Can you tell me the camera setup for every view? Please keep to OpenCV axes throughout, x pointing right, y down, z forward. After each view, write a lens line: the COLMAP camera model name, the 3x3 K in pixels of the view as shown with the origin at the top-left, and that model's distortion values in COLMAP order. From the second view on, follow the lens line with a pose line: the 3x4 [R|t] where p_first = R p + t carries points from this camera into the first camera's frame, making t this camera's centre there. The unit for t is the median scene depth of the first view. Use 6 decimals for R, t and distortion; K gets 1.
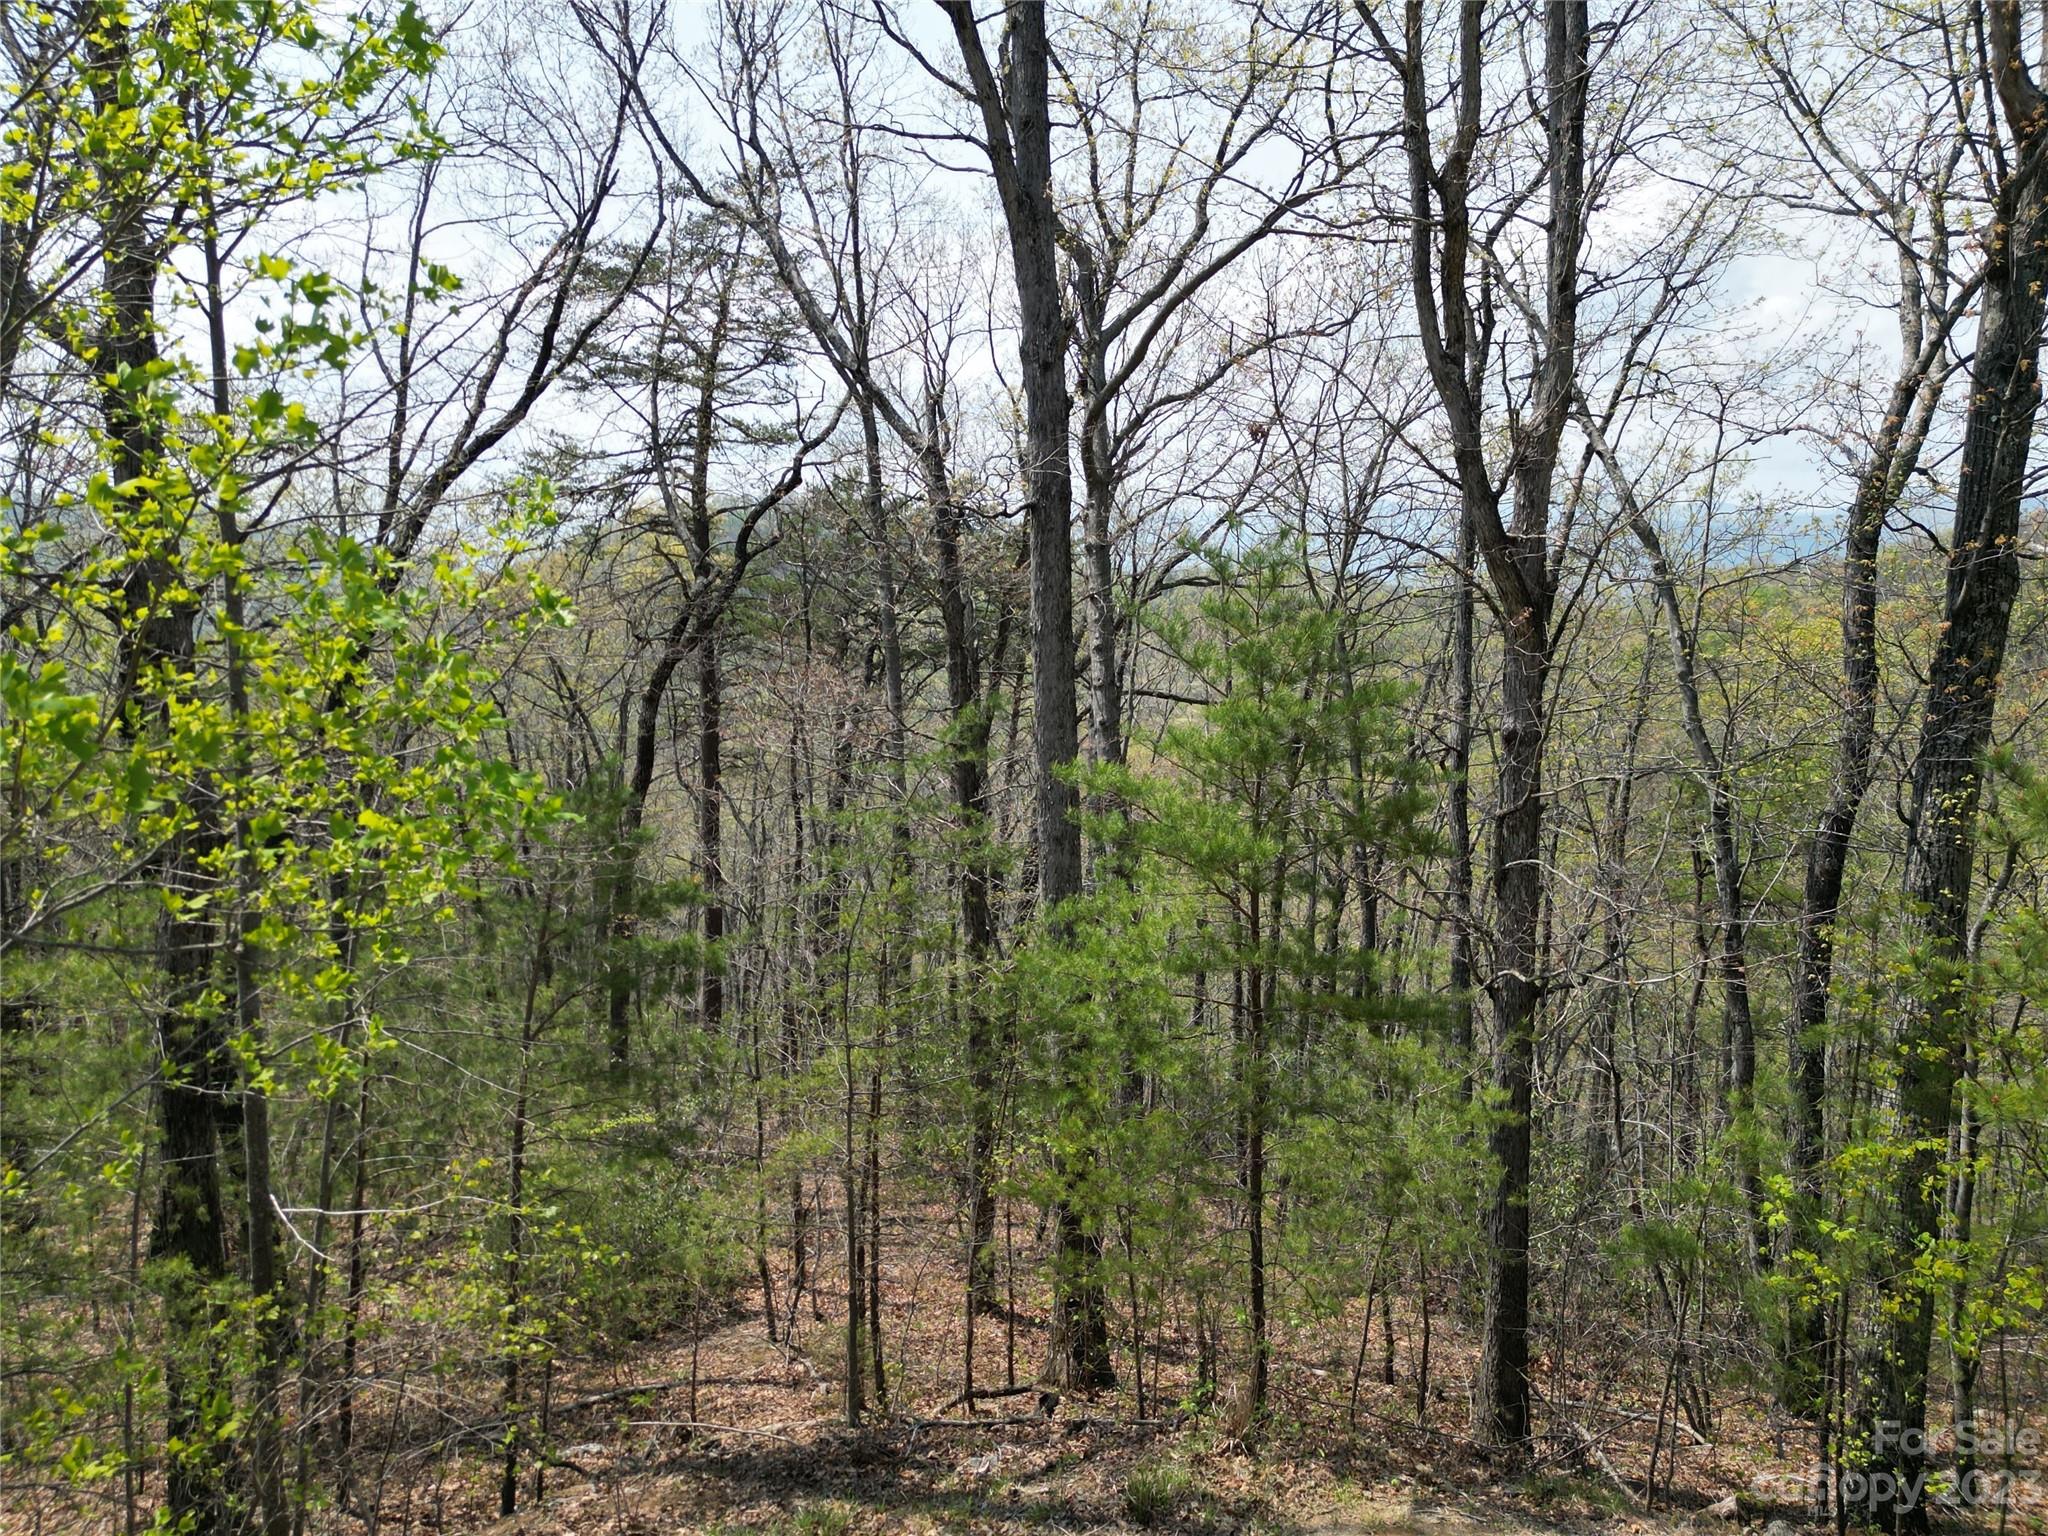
lens RADIAL K [[1648.9, 0, 1033.0], [0, 1648.9, 772.3], [0, 0, 1]] dist [0.077888, -0.073374]
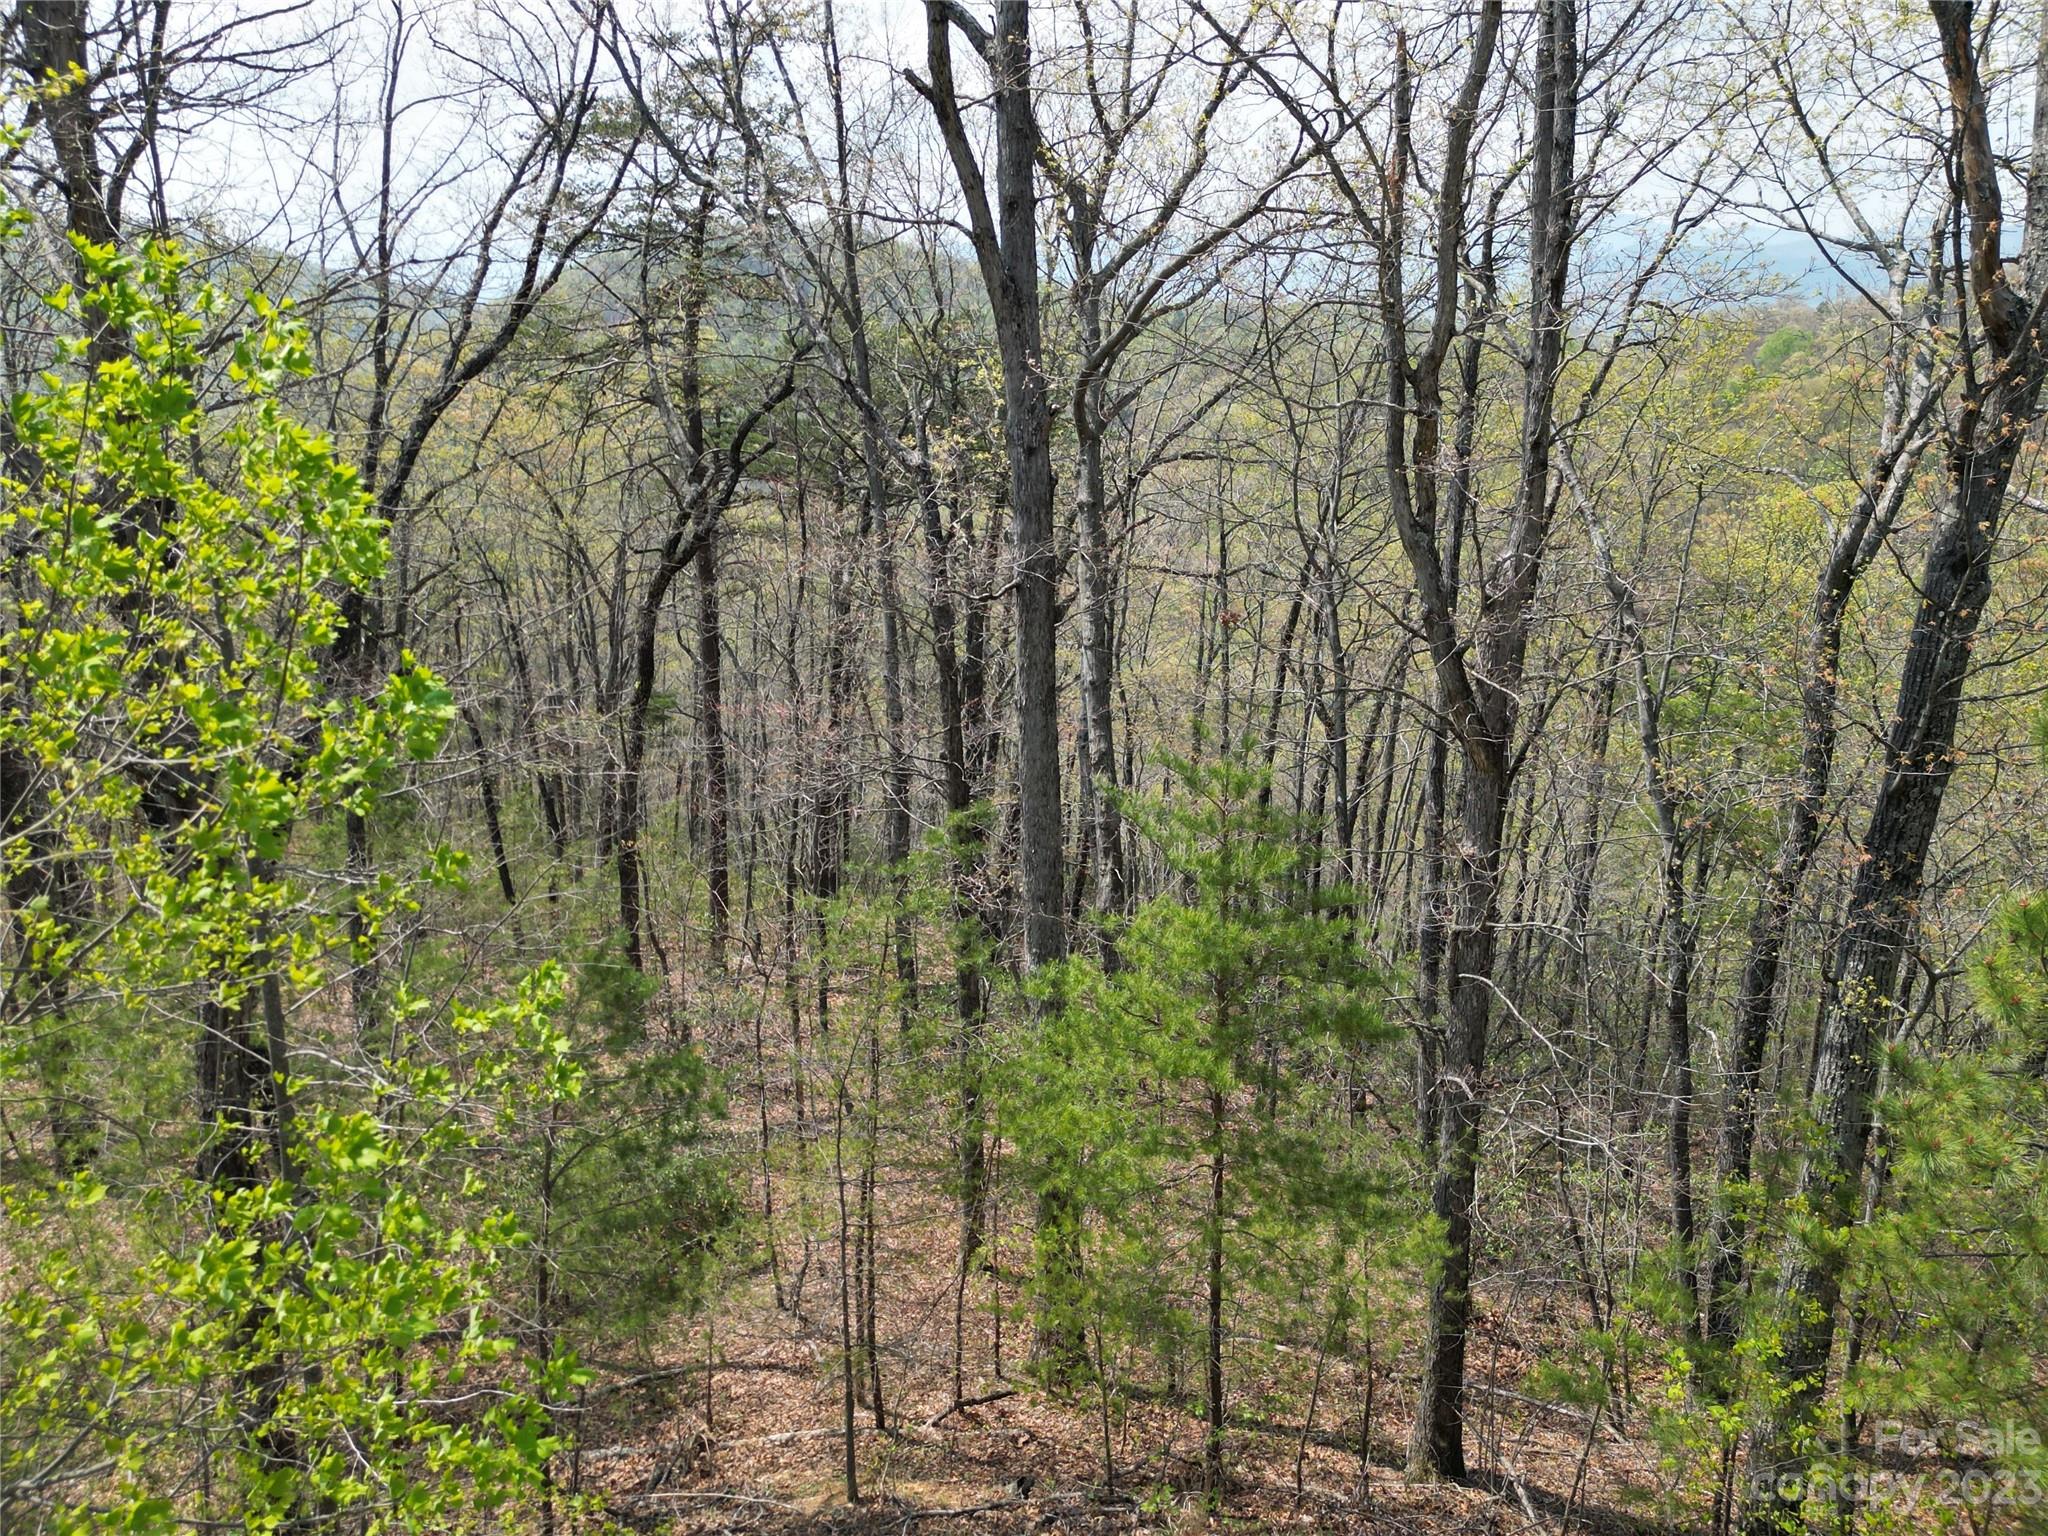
lens RADIAL K [[1648.9, 0, 1033.0], [0, 1648.9, 772.3], [0, 0, 1]] dist [0.077888, -0.073374]
pose [[0.999994, 0.003106, -0.001282, 0.010360], [-0.002860, 0.987050, 0.160390, -0.198359], [0.001763, -0.160385, 0.987053, -0.023887]]
